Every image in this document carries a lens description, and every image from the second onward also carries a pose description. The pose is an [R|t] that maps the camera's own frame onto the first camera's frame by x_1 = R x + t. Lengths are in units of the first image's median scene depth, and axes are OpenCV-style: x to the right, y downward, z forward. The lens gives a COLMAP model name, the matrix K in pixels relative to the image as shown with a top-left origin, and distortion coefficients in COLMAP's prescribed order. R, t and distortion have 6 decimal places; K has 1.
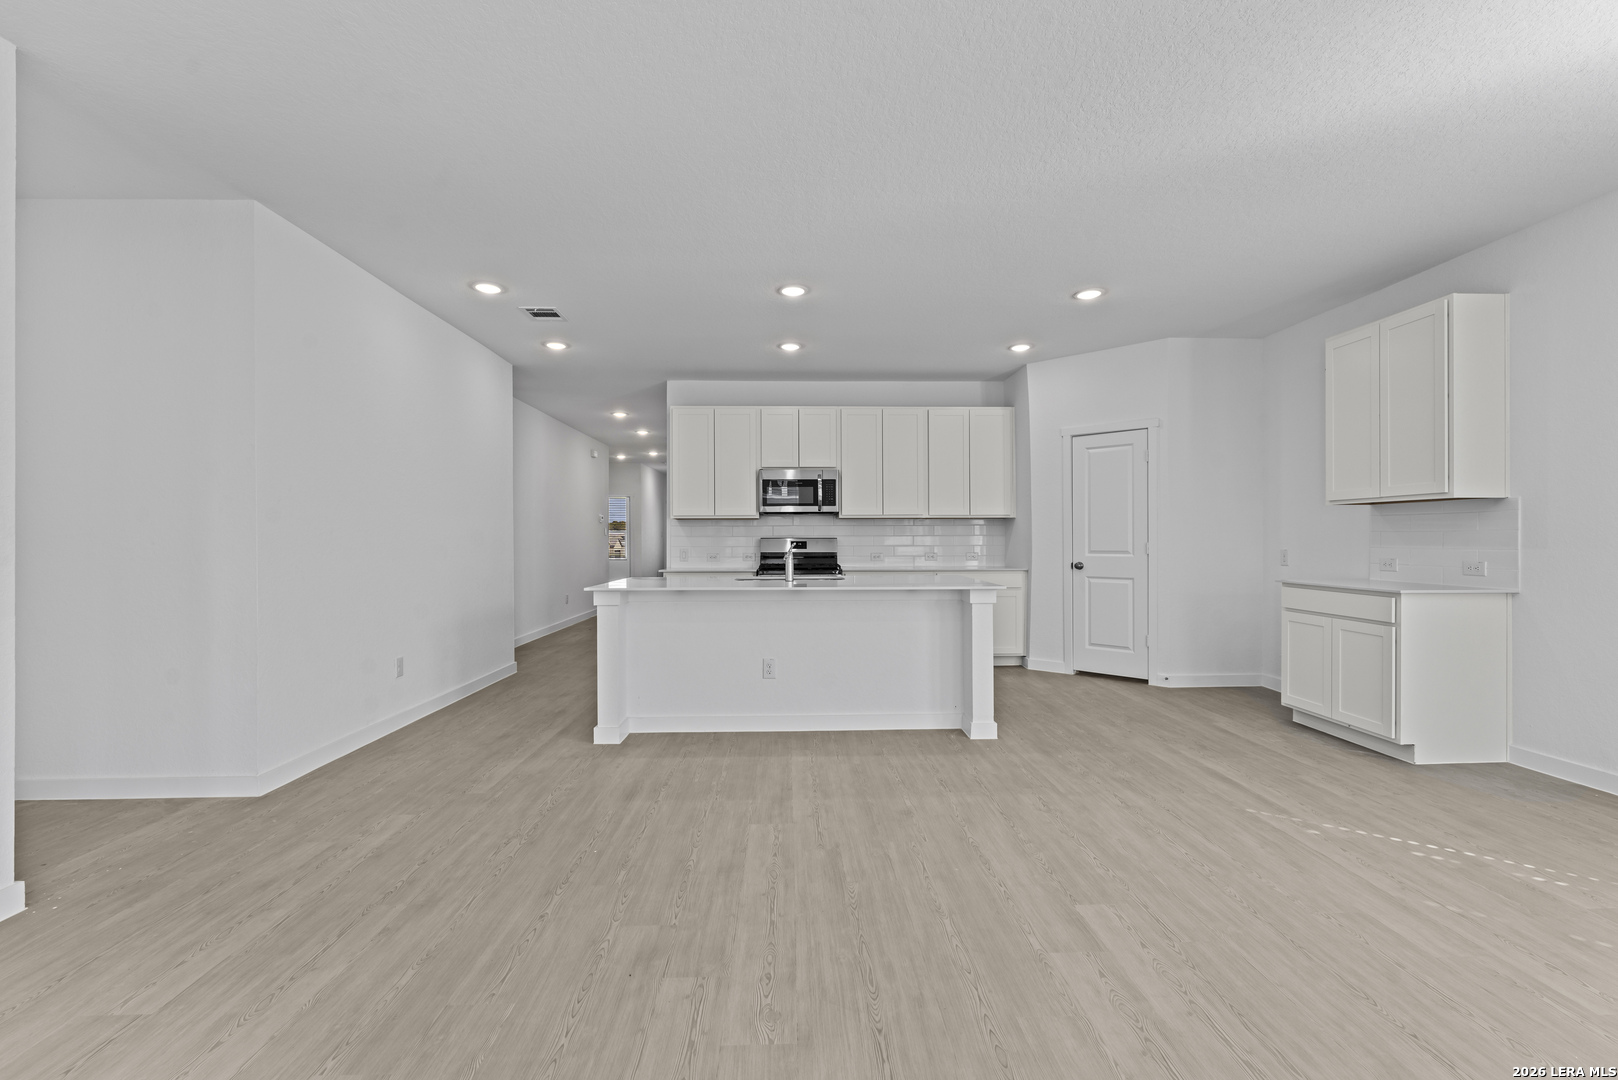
lens RADIAL K [[668.5, 0, 801.8], [0, 668.5, 540.7], [0, 0, 1]] dist [-0.002681, 0.000851]
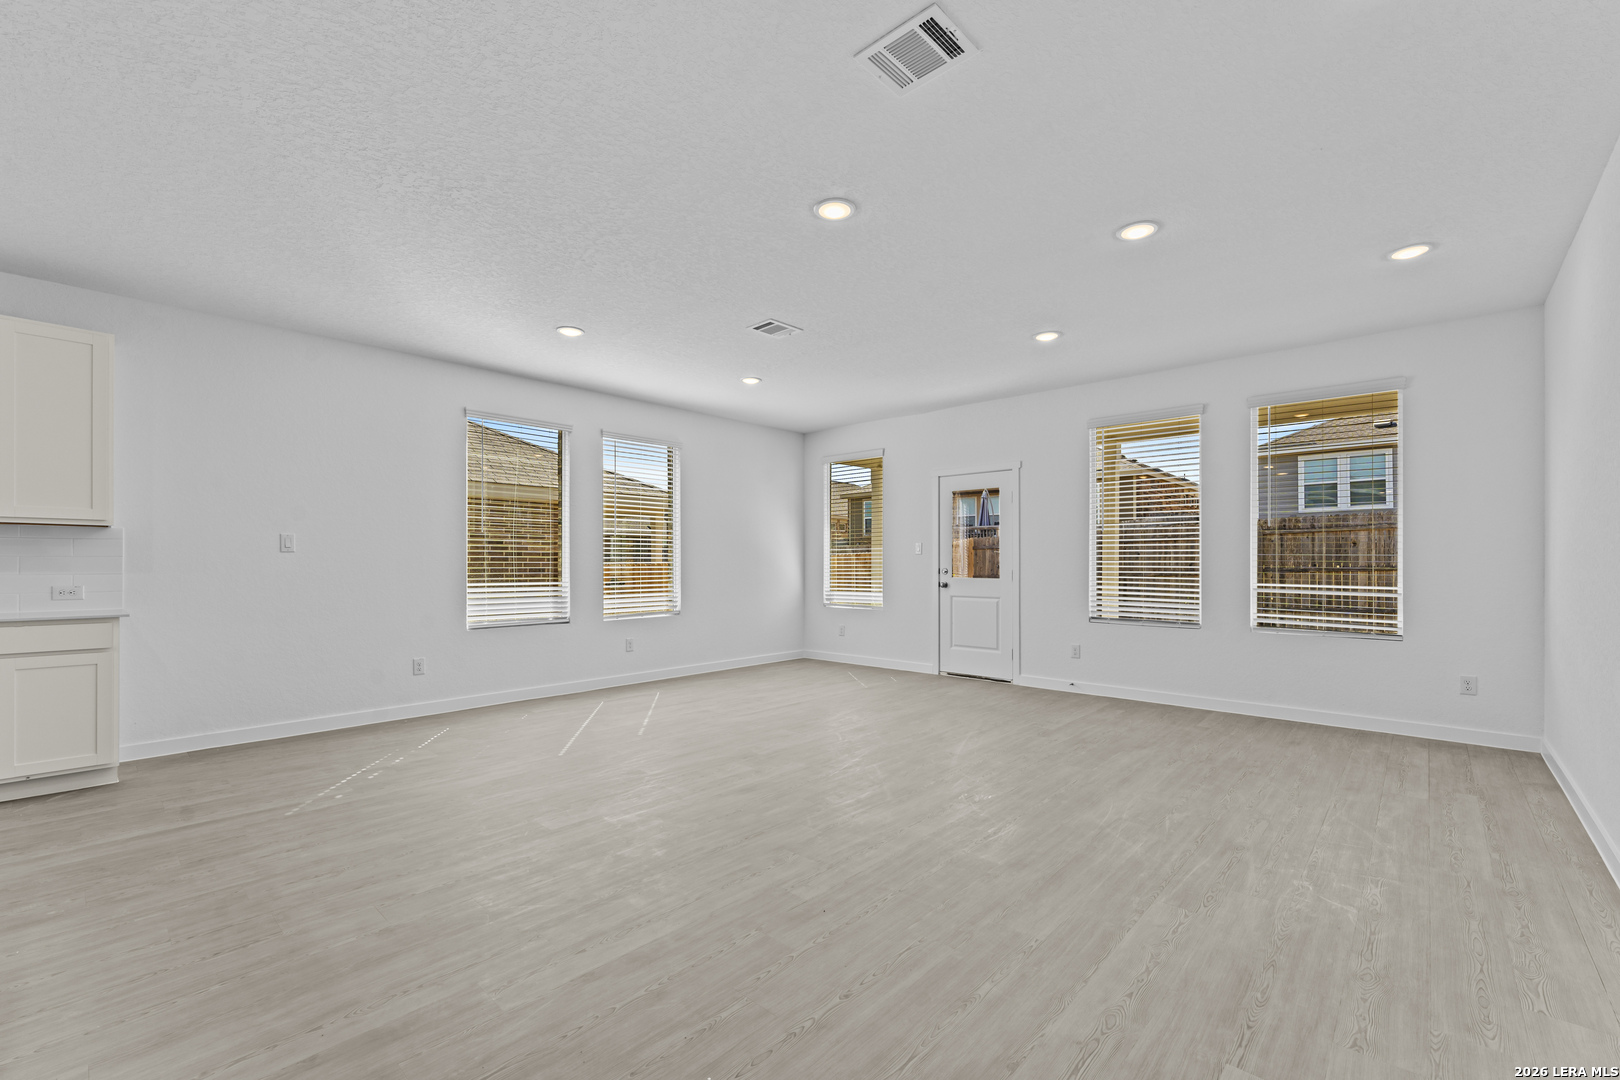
lens RADIAL K [[669.4, 0, 822.2], [0, 669.4, 551.4], [0, 0, 1]] dist [-0.002681, 0.000851]
pose [[-0.728379, 0.016531, 0.684975, -0.459046], [0.003772, 0.999791, -0.020118, 0.002136], [-0.685164, -0.012070, -0.728289, 0.786687]]
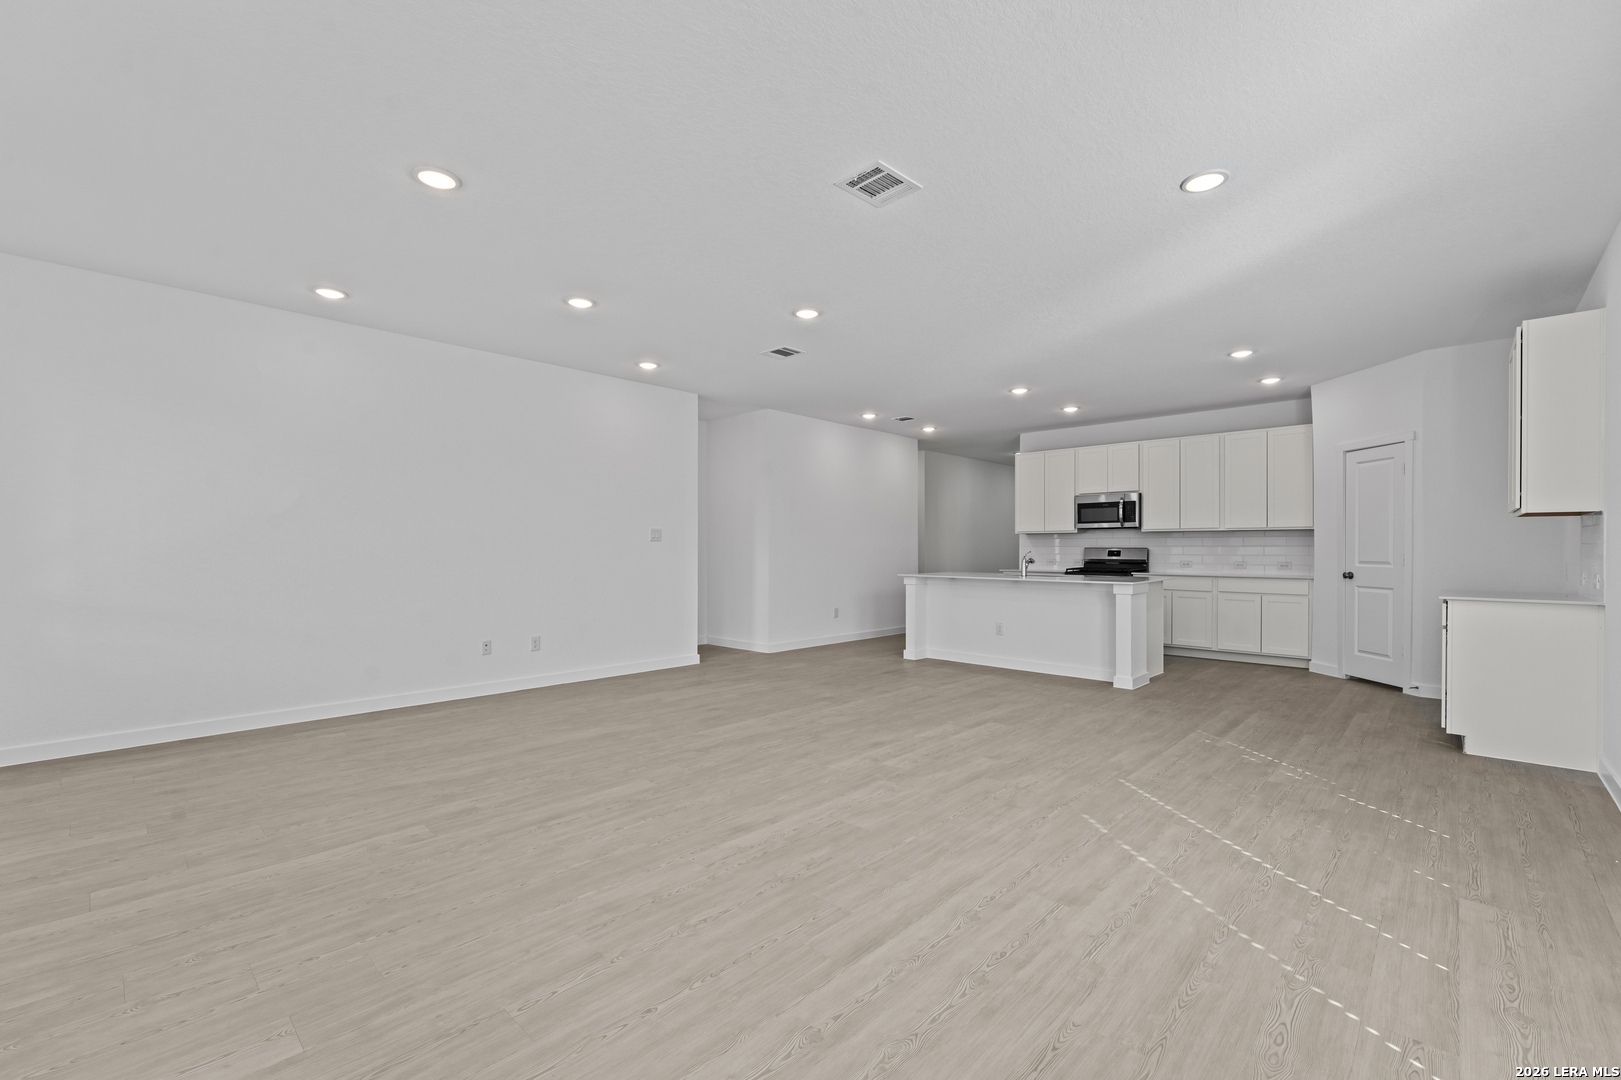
lens RADIAL K [[669.8, 0, 805.4], [0, 669.8, 546.9], [0, 0, 1]] dist [-0.002681, 0.000851]
pose [[0.698984, 0.002335, -0.715133, 0.736518], [-0.004348, 0.999990, -0.000985, -0.003009], [0.715124, 0.003798, 0.698987, -0.442677]]
